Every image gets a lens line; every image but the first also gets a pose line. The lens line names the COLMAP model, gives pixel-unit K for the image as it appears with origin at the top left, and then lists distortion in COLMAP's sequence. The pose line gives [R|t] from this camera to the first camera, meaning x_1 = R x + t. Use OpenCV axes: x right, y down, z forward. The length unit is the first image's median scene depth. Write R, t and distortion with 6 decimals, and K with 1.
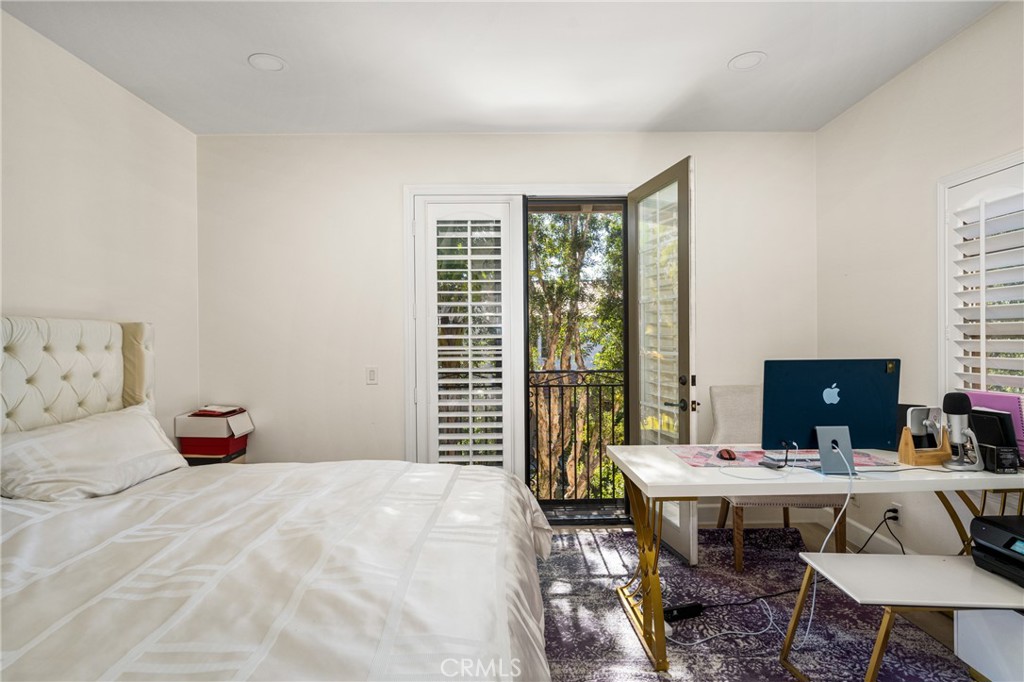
lens RADIAL K [[507.9, 0, 510.0], [0, 507.9, 340.3], [0, 0, 1]] dist [-0.014366, 0.006322]
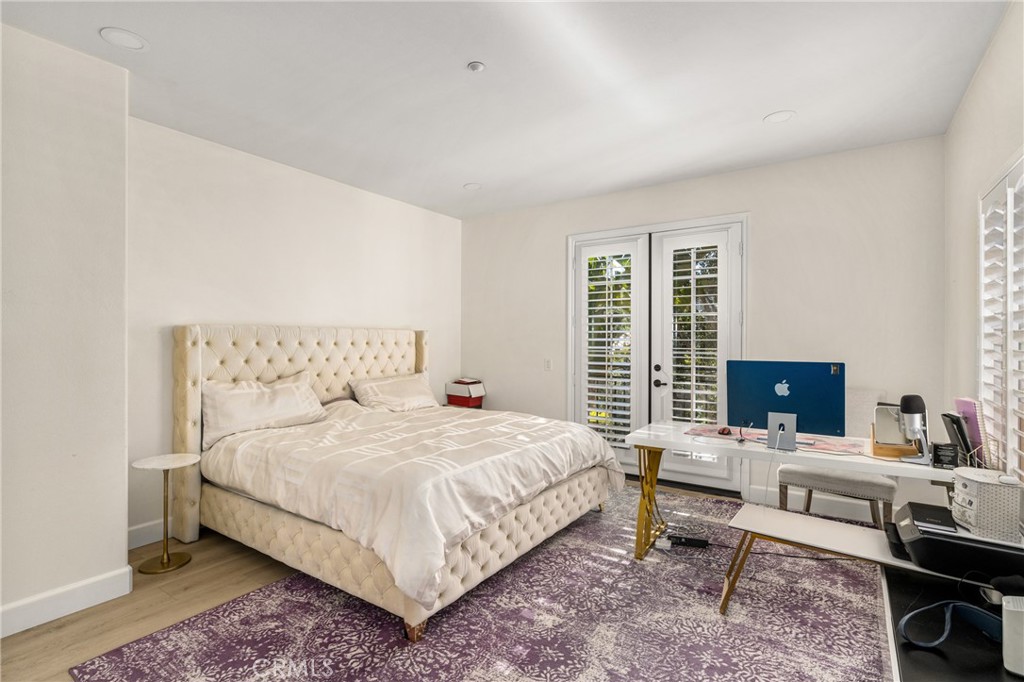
lens RADIAL K [[484.4, 0, 512.2], [0, 484.4, 338.2], [0, 0, 1]] dist [-0.021838, -0.000154]
pose [[0.817035, 0.009118, -0.576516, 0.700172], [-0.011716, 0.999931, -0.000789, -0.011053], [0.576469, 0.007399, 0.817086, -0.360934]]
